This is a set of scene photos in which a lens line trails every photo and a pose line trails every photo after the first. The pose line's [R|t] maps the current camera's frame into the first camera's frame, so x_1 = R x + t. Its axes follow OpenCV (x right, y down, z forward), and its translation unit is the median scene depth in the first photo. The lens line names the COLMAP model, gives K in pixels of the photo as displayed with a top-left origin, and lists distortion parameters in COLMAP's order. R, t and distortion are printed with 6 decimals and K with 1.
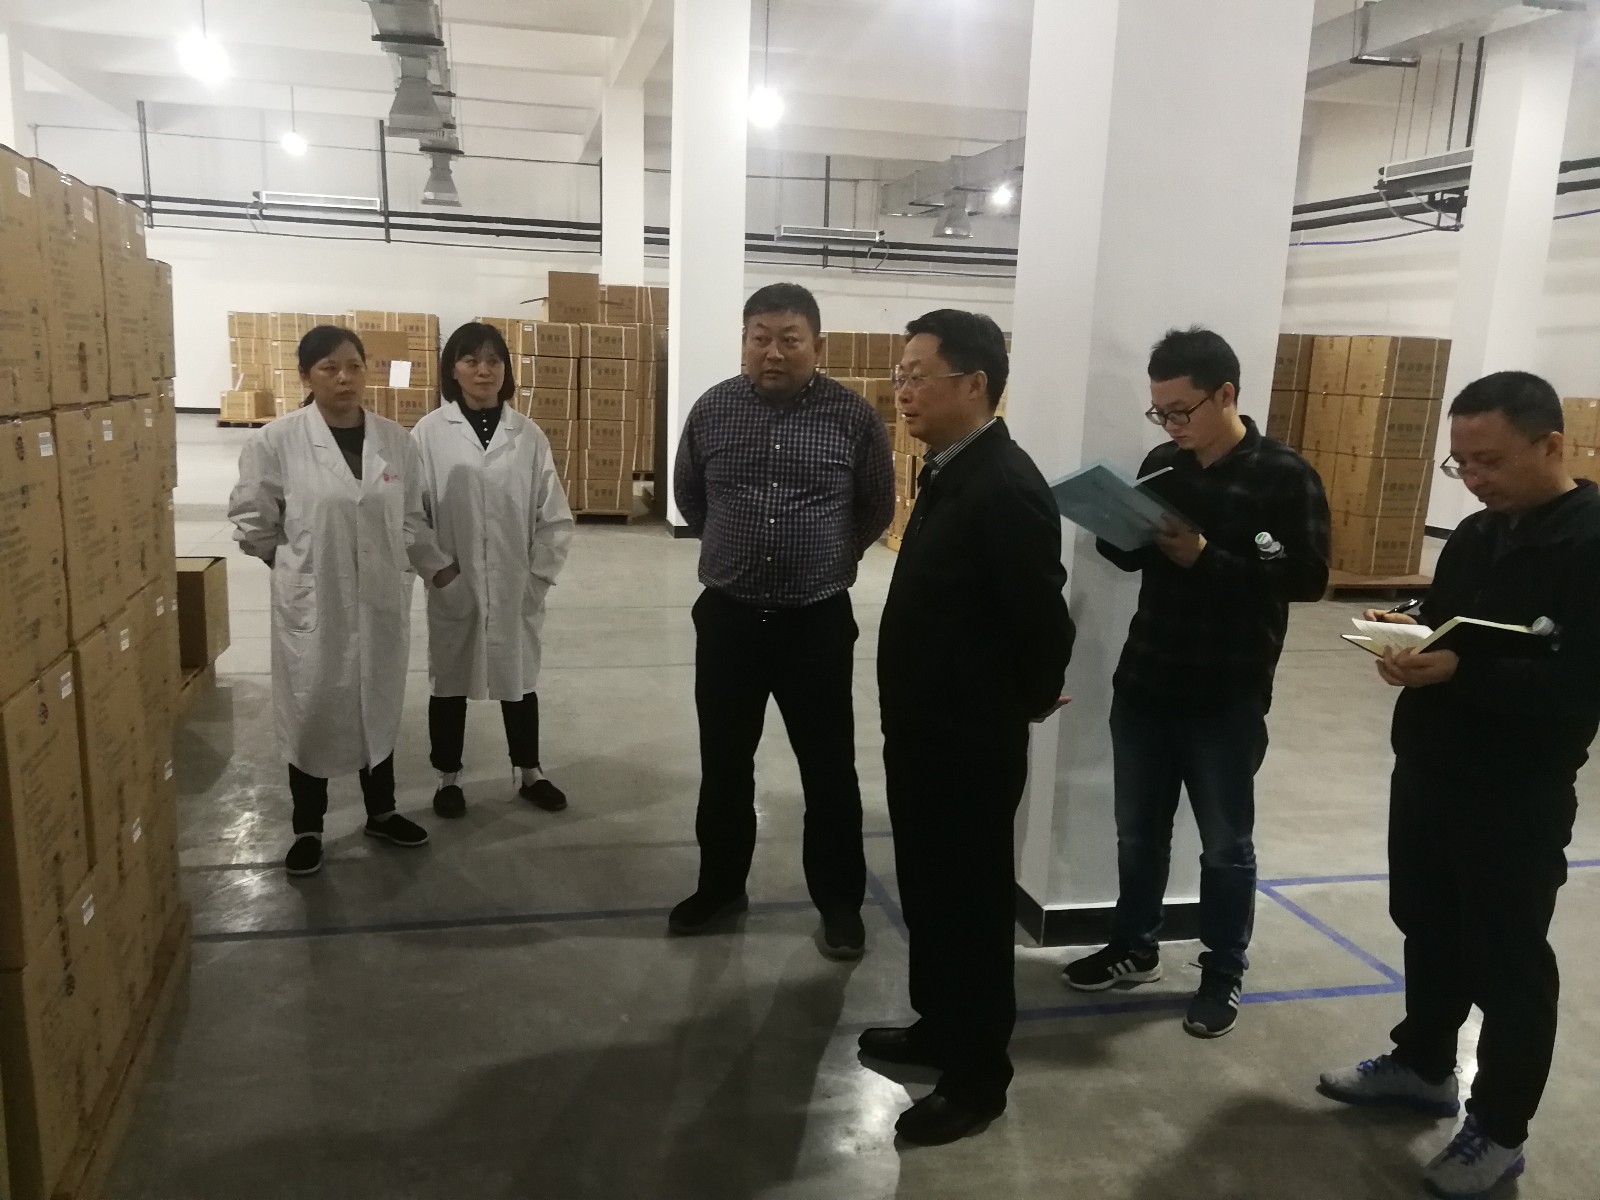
lens RADIAL K [[1293.7, 0, 797.1], [0, 1293.7, 615.1], [0, 0, 1]] dist [0.055446, -0.064832]
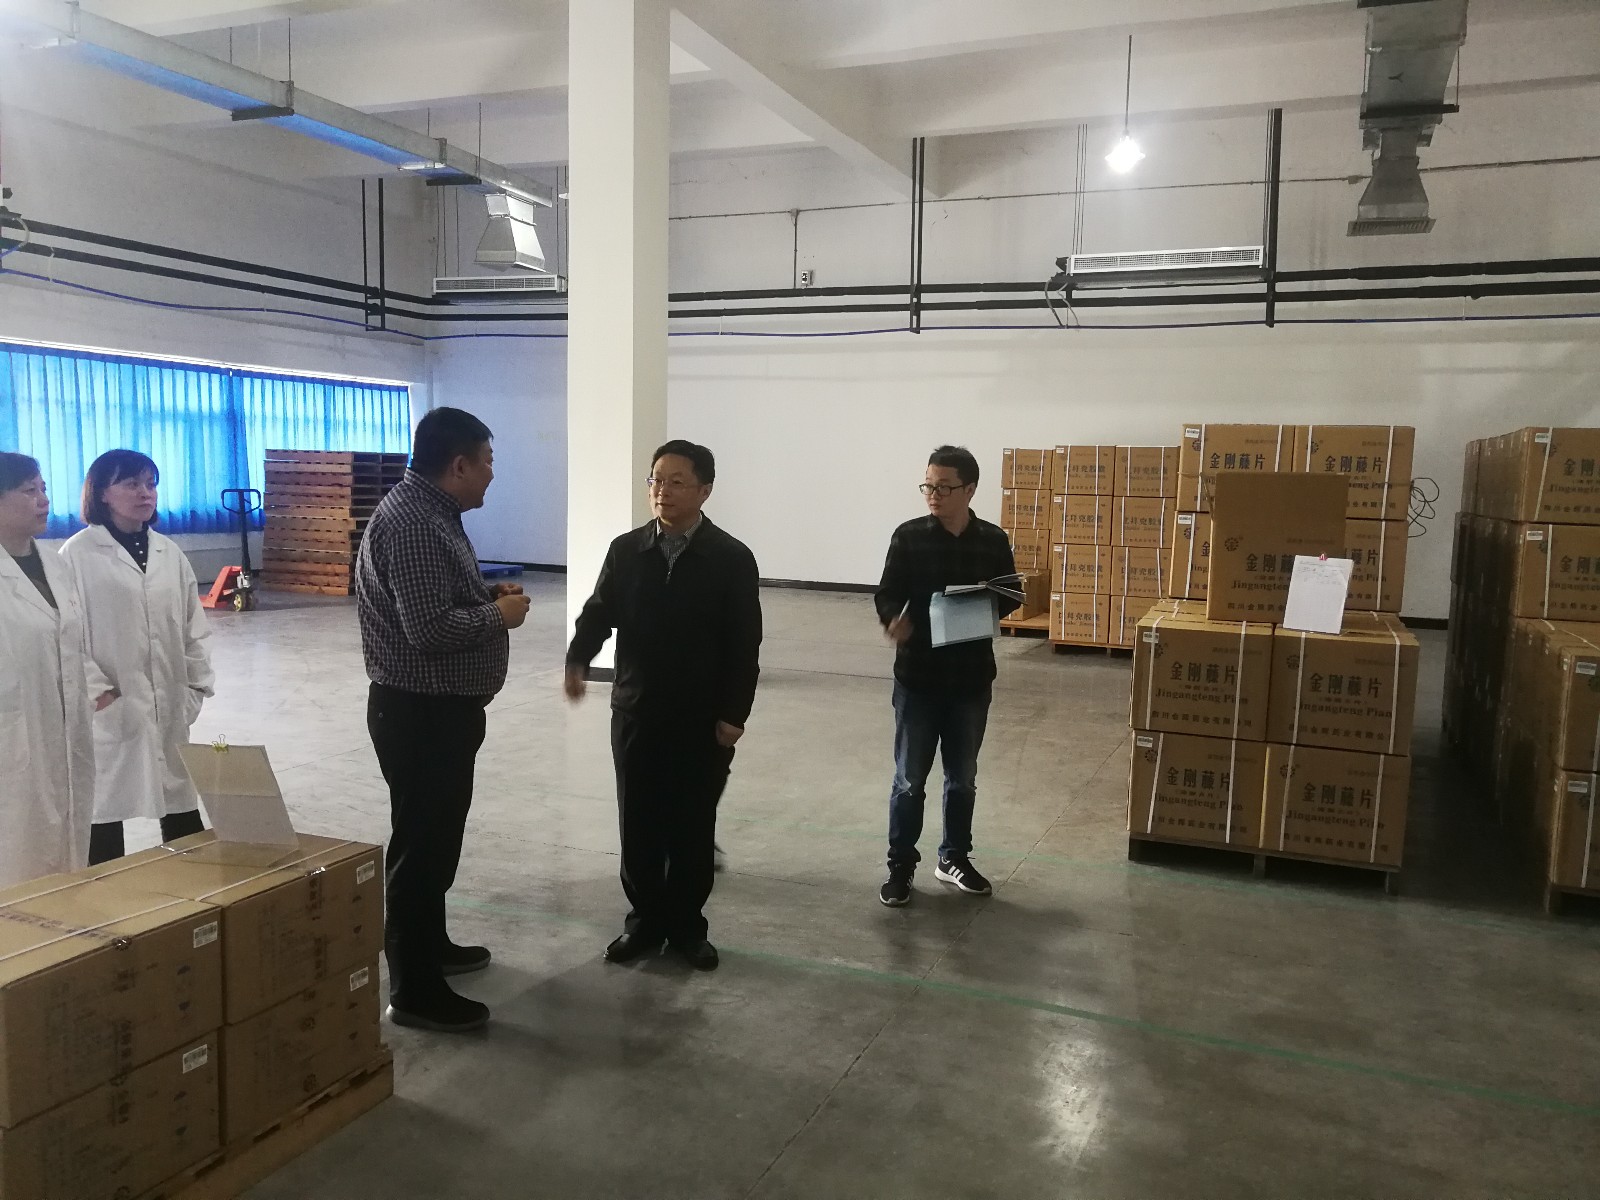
lens RADIAL K [[1293.7, 0, 790.3], [0, 1293.7, 610.0], [0, 0, 1]] dist [0.055446, -0.064832]
pose [[0.810973, 0.042058, -0.583569, -0.148848], [-0.105845, 0.991502, -0.075632, -0.096316], [0.575429, 0.123103, 0.808534, 0.440576]]
